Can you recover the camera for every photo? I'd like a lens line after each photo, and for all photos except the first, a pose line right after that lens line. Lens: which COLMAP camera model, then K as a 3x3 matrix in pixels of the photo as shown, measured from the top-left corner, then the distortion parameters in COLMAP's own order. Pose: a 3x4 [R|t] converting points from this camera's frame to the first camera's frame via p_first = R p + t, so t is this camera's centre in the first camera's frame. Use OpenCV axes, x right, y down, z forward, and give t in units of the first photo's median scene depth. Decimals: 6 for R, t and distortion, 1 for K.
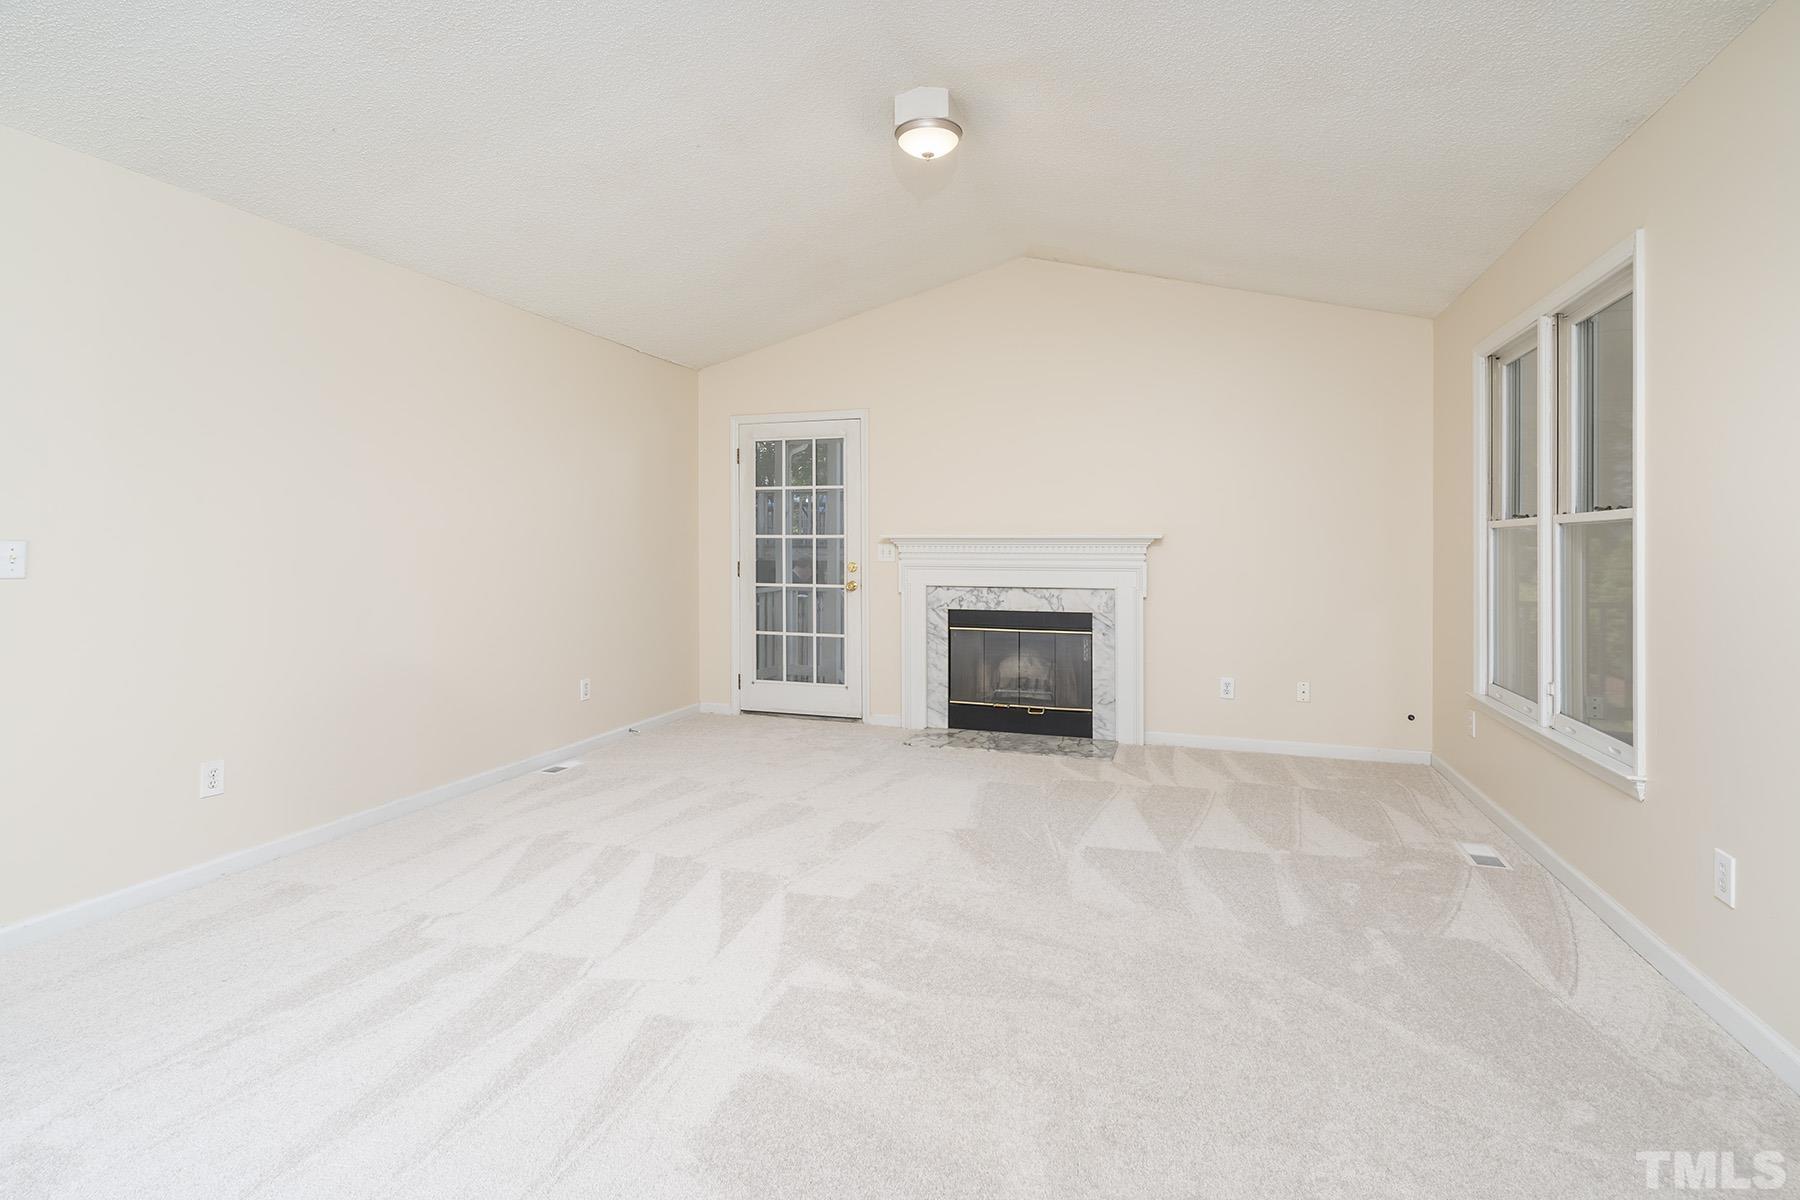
lens RADIAL K [[896.3, 0, 897.6], [0, 896.3, 543.0], [0, 0, 1]] dist [0.005404, 0.000052]
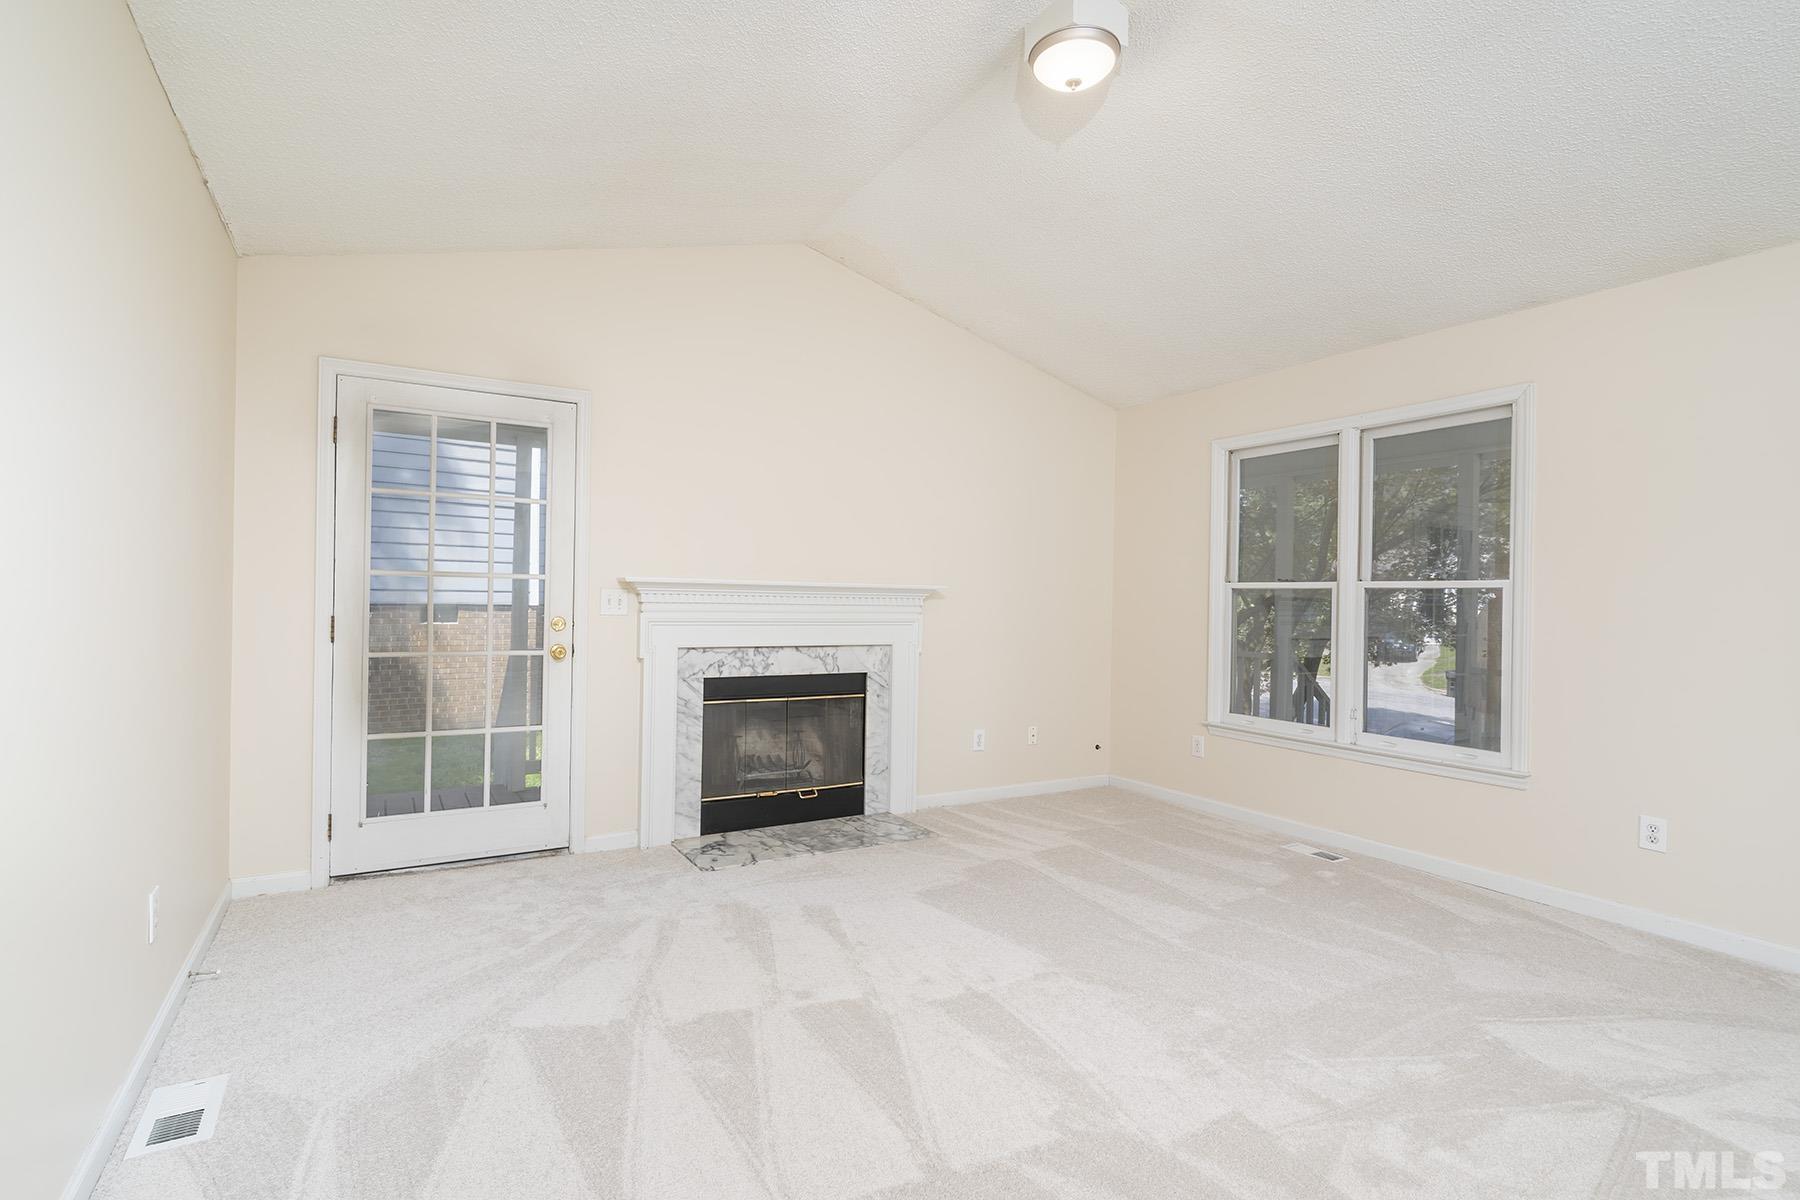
lens RADIAL K [[856.5, 0, 899.6], [0, 856.5, 593.4], [0, 0, 1]] dist [-0.000072, -0.000308]
pose [[0.654108, 0.013863, 0.756274, -0.388981], [-0.017395, 0.999843, -0.003283, 0.002184], [-0.756201, -0.011008, 0.654247, 0.412423]]
